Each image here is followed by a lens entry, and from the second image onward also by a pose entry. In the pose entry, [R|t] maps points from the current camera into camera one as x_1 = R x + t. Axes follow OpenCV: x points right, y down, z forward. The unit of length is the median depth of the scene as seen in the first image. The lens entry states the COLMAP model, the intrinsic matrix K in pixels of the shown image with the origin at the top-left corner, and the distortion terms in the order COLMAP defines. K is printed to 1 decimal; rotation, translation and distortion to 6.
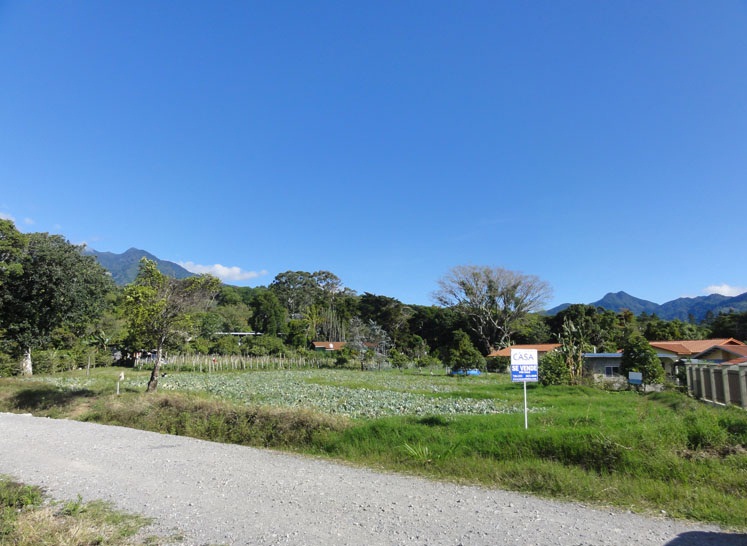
lens RADIAL K [[526.8, 0, 375.8], [0, 526.8, 252.5], [0, 0, 1]] dist [-0.020629, 0.008655]
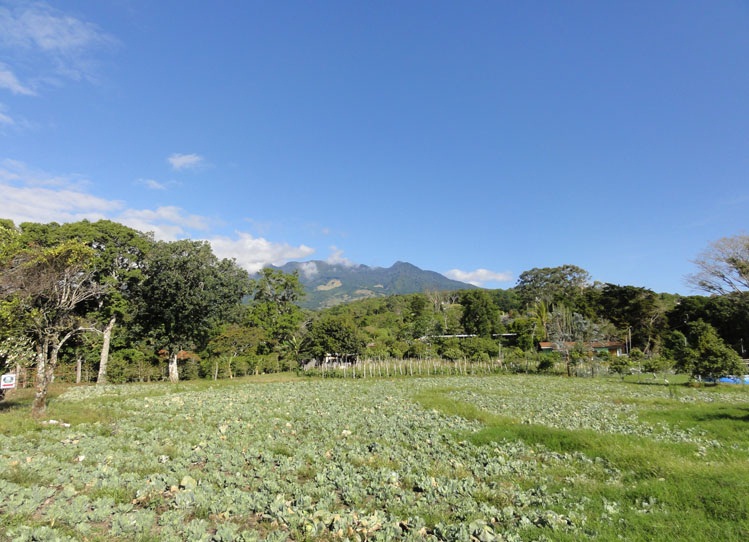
lens RADIAL K [[524.2, 0, 383.9], [0, 524.2, 261.2], [0, 0, 1]] dist [-0.017510, 0.012288]
pose [[0.885027, -0.092173, -0.456324, 0.064458], [0.096748, 0.995219, -0.013384, 0.021643], [0.455376, -0.032303, 0.889713, 0.111312]]
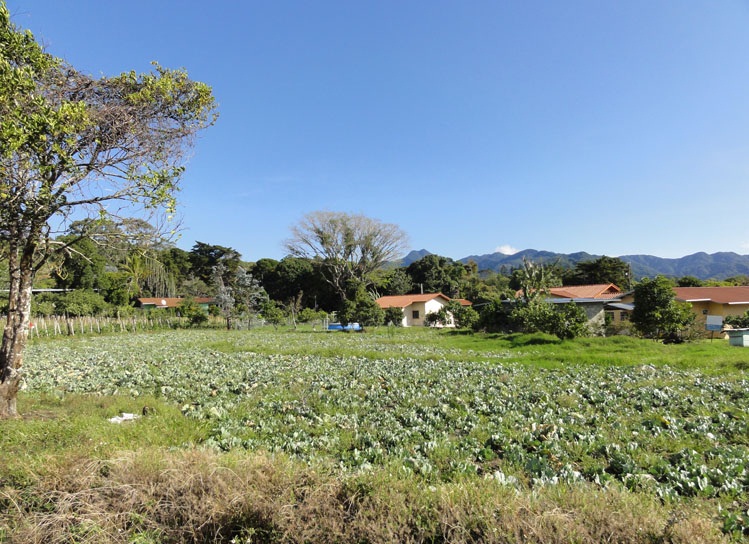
lens RADIAL K [[524.2, 0, 374.2], [0, 524.2, 267.3], [0, 0, 1]] dist [-0.017510, 0.012288]
pose [[0.937684, -0.001082, 0.347489, -0.059635], [-0.036886, 0.994035, 0.102632, 0.024519], [-0.345527, -0.109054, 0.932051, 0.117198]]
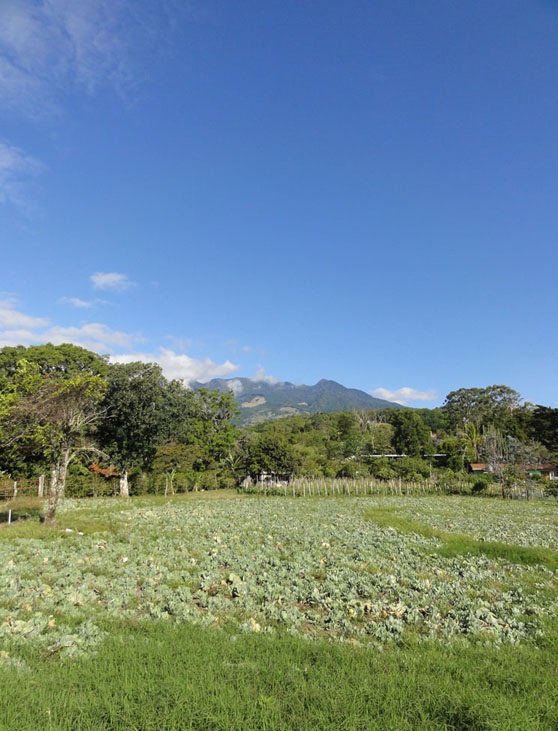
lens RADIAL K [[524.4, 0, 286.7], [0, 524.4, 364.9], [0, 0, 1]] dist [-0.010168, 0.007402]
pose [[0.867019, -0.096951, -0.488753, 0.060997], [0.086961, 0.995276, -0.043163, 0.016633], [0.490629, -0.005079, 0.871354, 0.089155]]
